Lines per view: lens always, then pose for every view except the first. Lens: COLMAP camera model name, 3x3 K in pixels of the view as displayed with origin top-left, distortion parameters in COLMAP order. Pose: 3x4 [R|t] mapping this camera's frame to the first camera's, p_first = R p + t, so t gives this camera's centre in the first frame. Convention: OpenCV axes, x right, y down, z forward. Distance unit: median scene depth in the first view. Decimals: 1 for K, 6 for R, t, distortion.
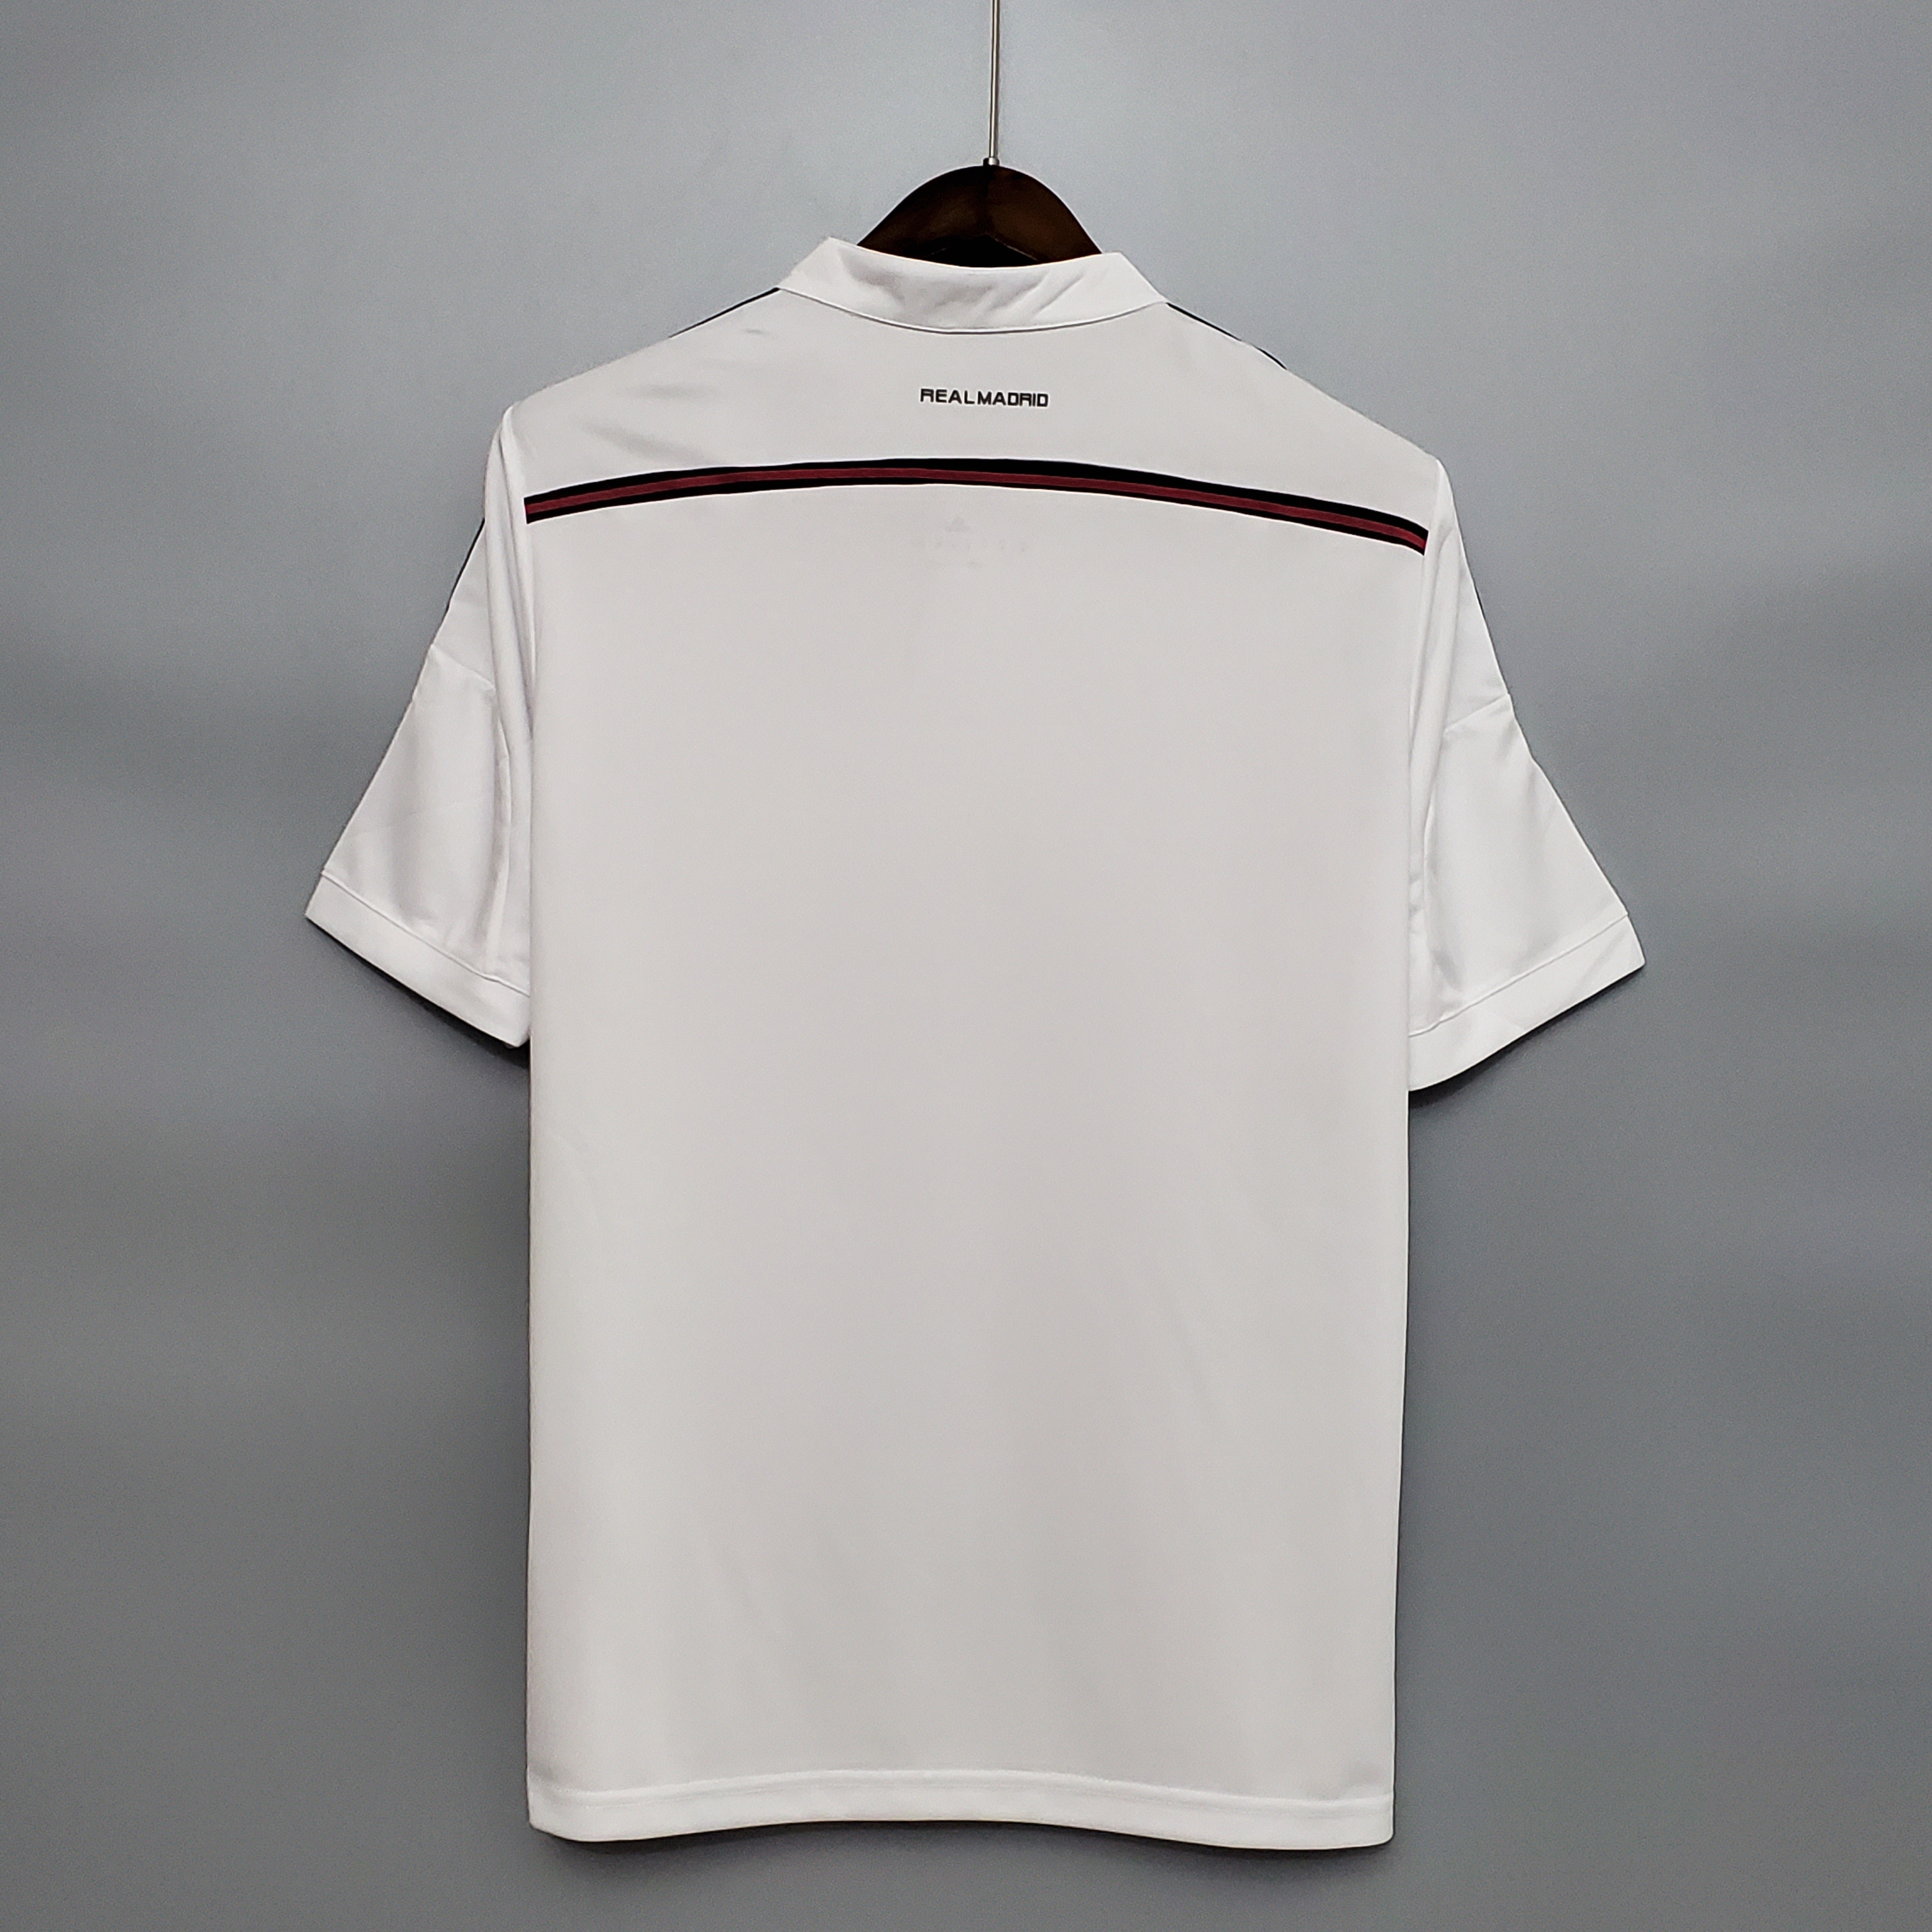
lens RADIAL K [[1771.1, 0, 966.0], [0, 1771.1, 966.0], [0, 0, 1]] dist [0.050466, -0.003975]
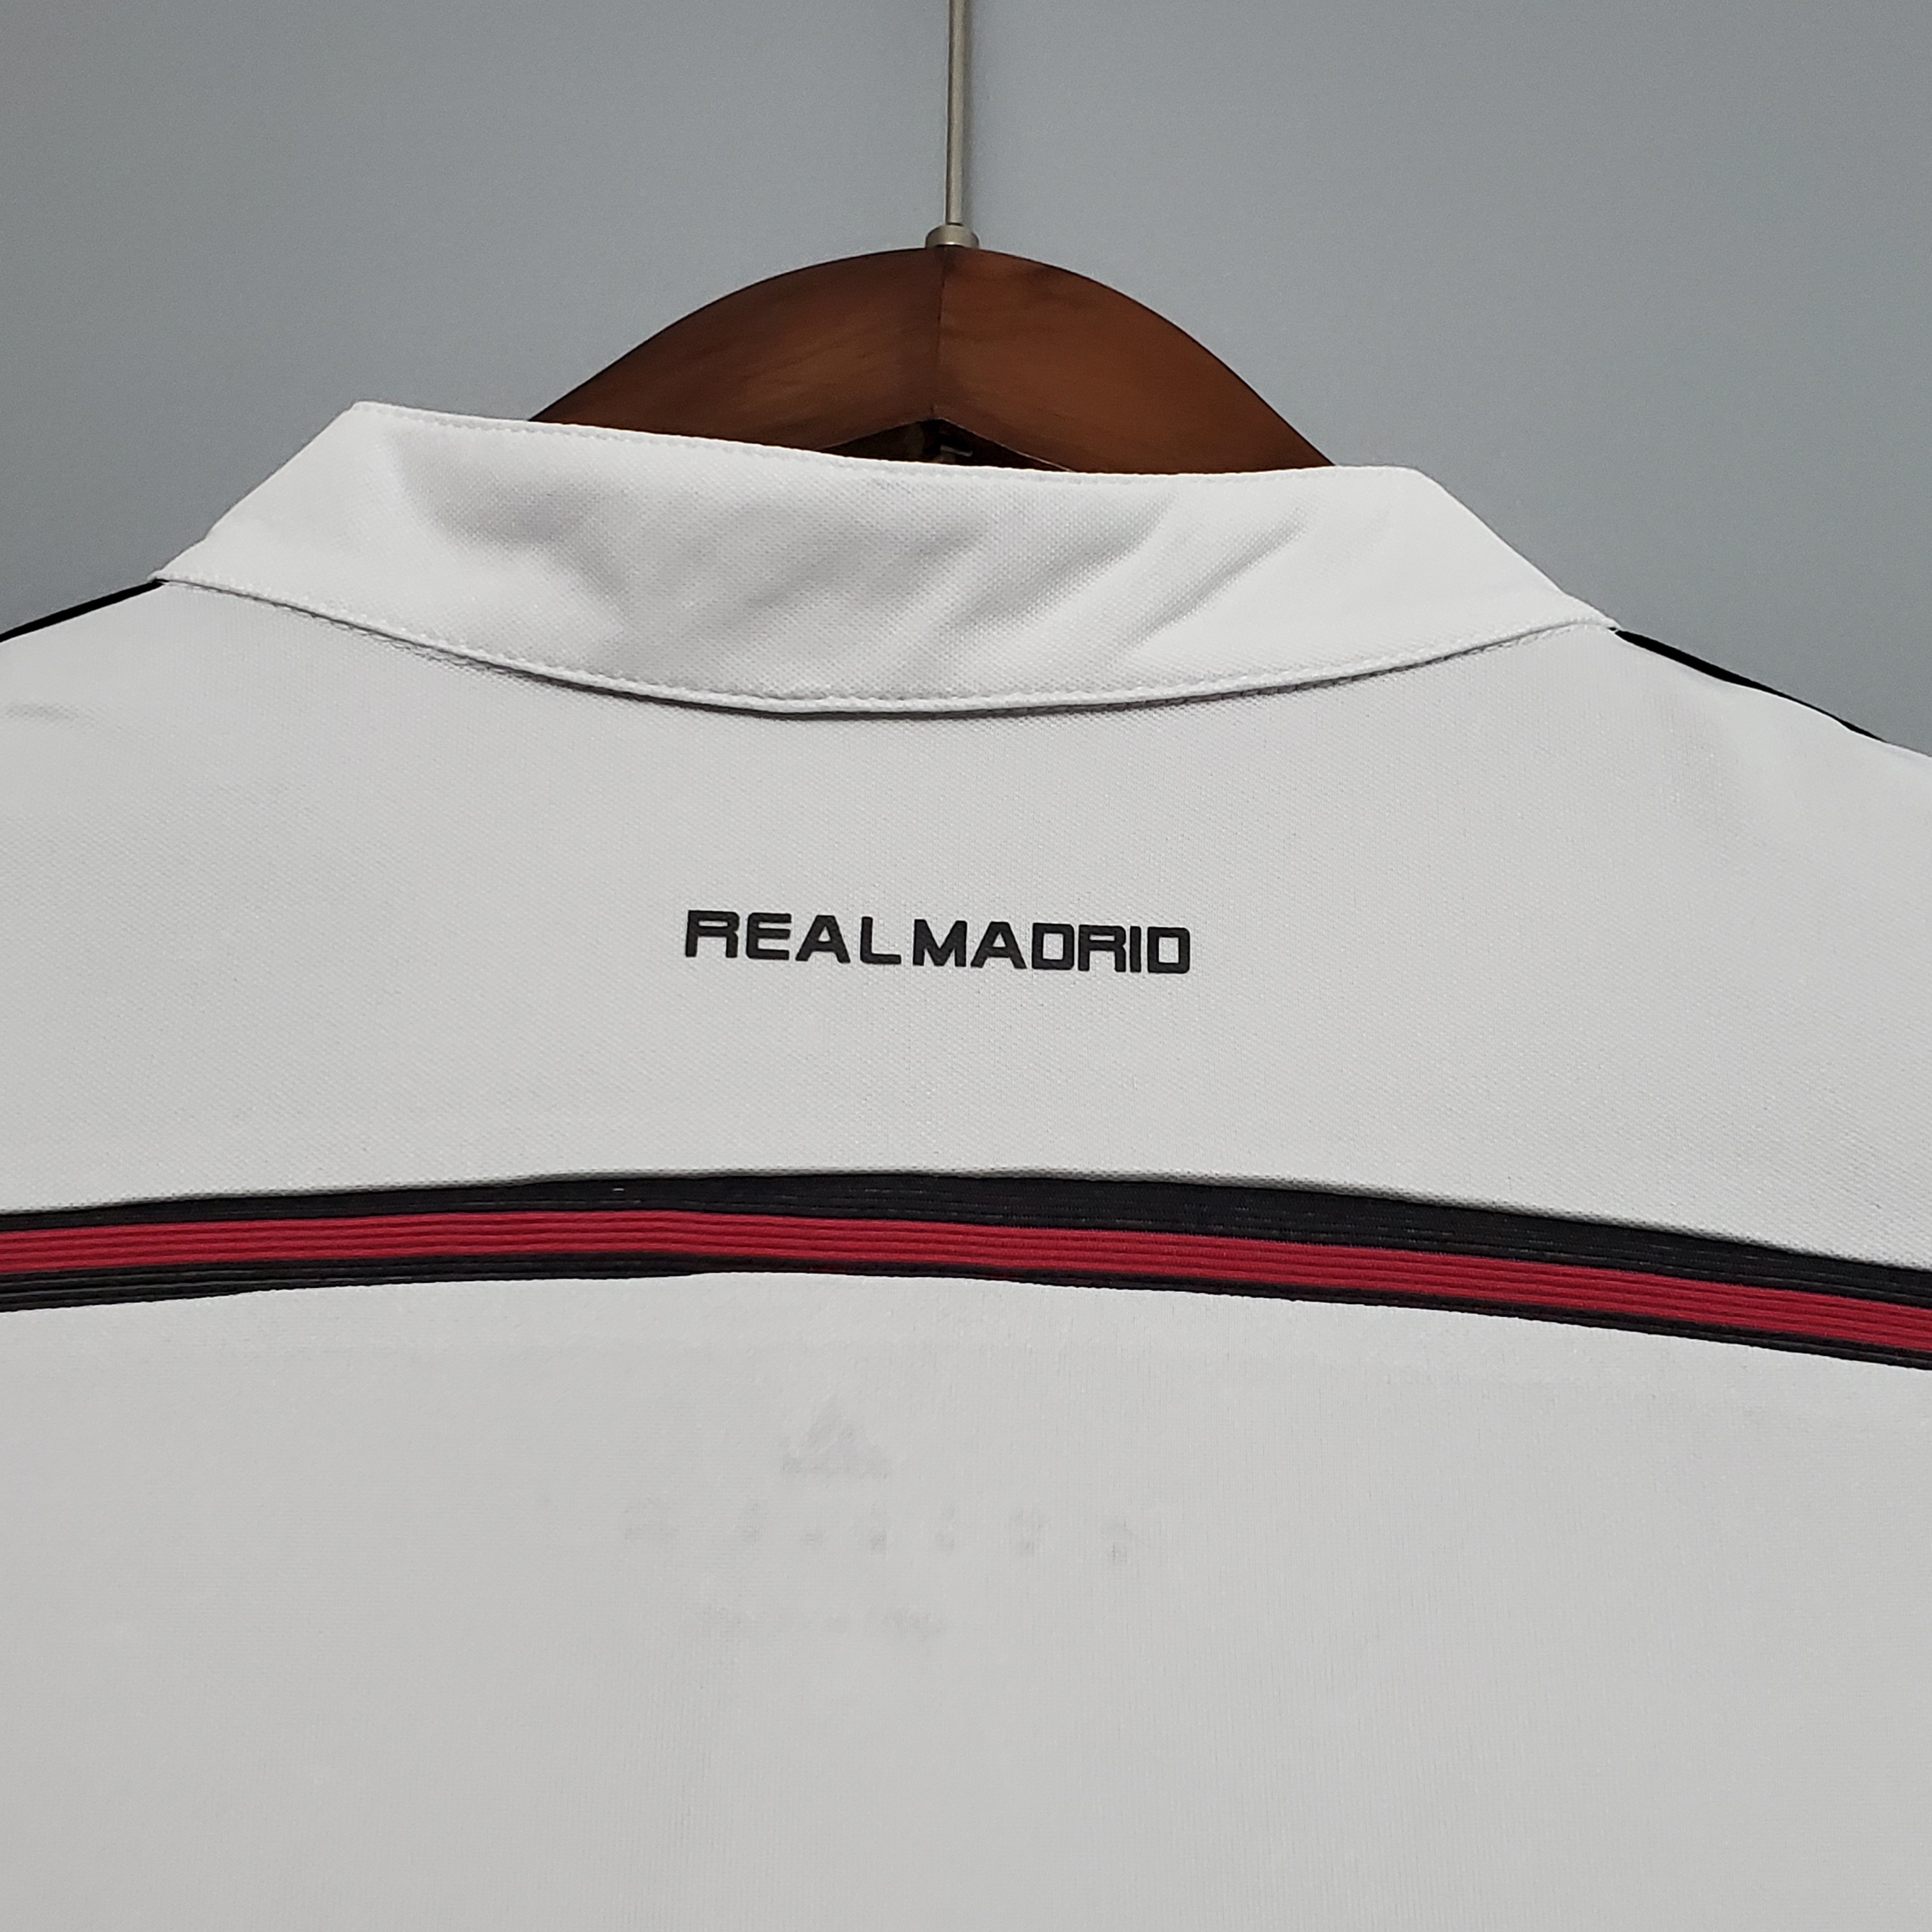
lens RADIAL K [[1771.1, 0, 966.0], [0, 1771.1, 966.0], [0, 0, 1]] dist [0.050466, -0.003975]
pose [[0.999450, -0.005996, 0.032607, 0.005854], [0.018595, 0.915626, -0.401601, -0.215053], [-0.027448, 0.401986, 0.915234, 0.771329]]
